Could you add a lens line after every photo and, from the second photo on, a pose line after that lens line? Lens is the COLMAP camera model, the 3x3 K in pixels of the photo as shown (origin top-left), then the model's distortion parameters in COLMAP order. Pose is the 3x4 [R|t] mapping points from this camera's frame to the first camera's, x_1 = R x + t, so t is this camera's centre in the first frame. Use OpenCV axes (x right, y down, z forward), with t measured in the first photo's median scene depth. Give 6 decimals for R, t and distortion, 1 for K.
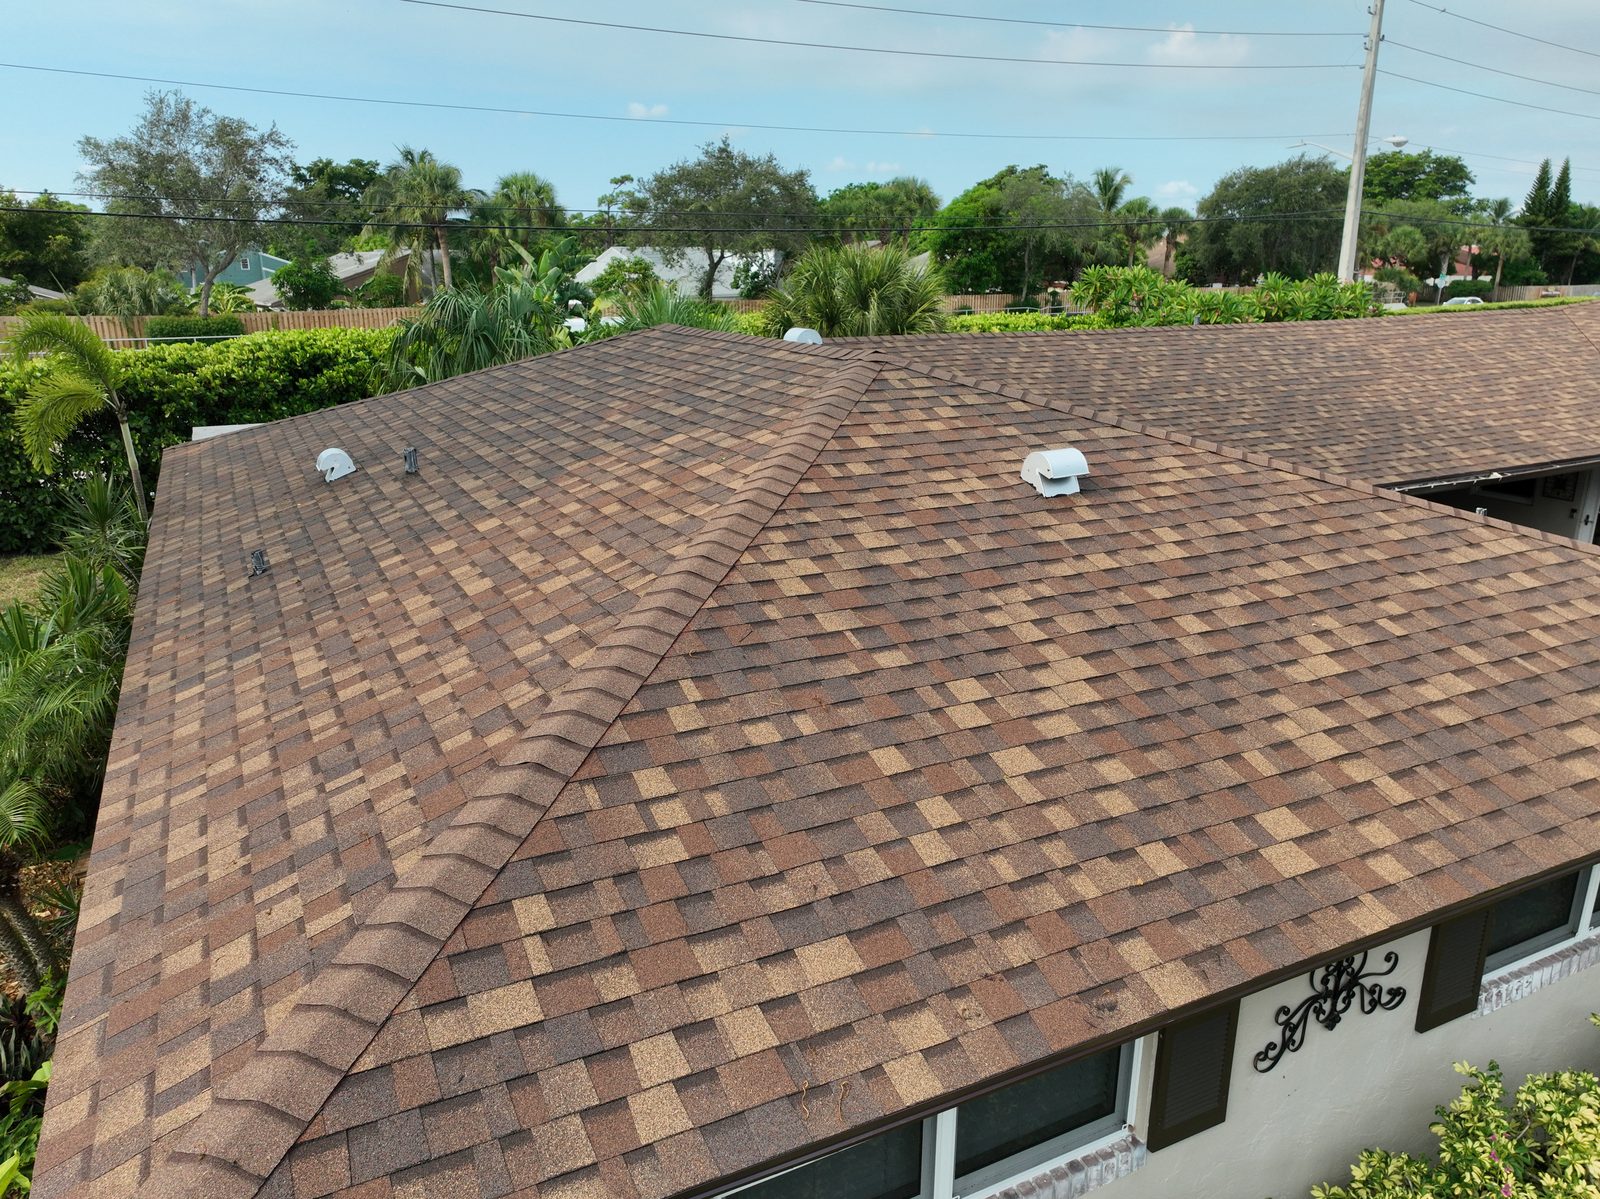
lens RADIAL K [[1123.0, 0, 796.9], [0, 1123.0, 606.3], [0, 0, 1]] dist [-0.000037, 0.016359]
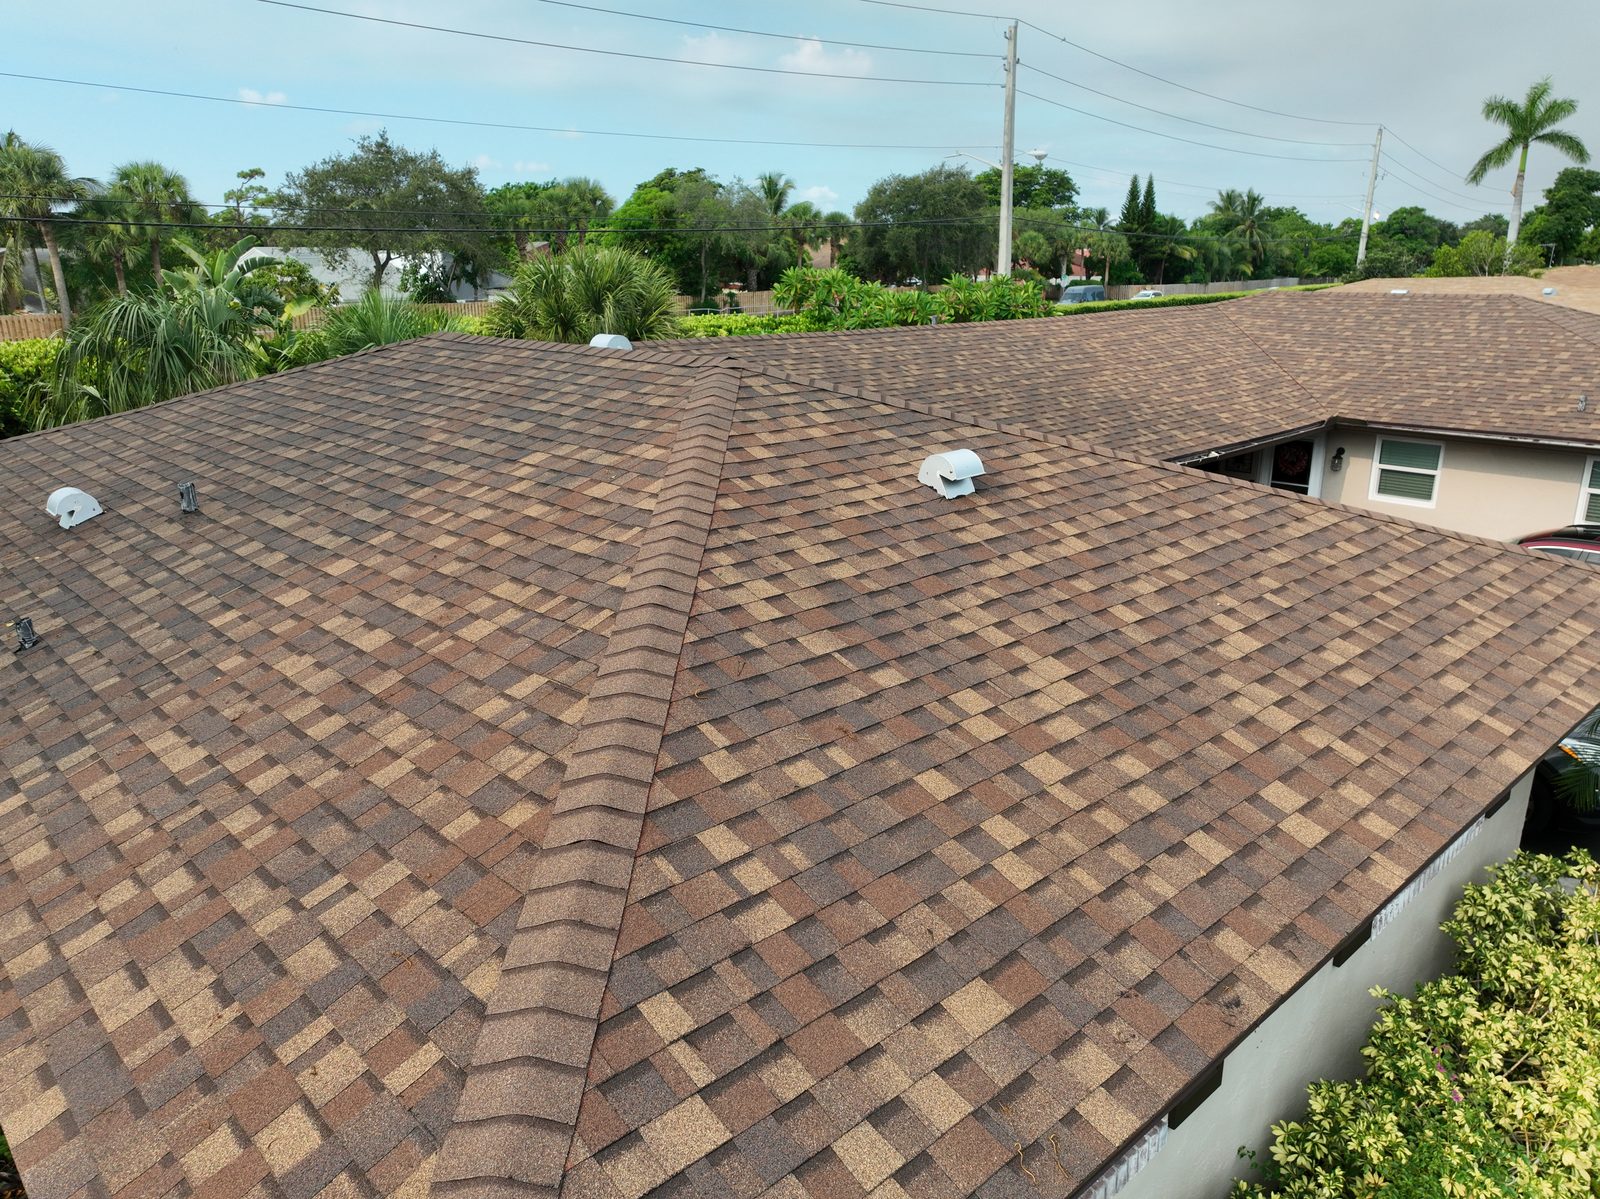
lens RADIAL K [[1123.0, 0, 794.7], [0, 1123.0, 609.3], [0, 0, 1]] dist [-0.000037, 0.016359]
pose [[0.958903, -0.084331, 0.270913, -0.223072], [0.084019, 0.996382, 0.012771, -0.027388], [-0.271010, 0.010515, 0.962519, 0.085009]]
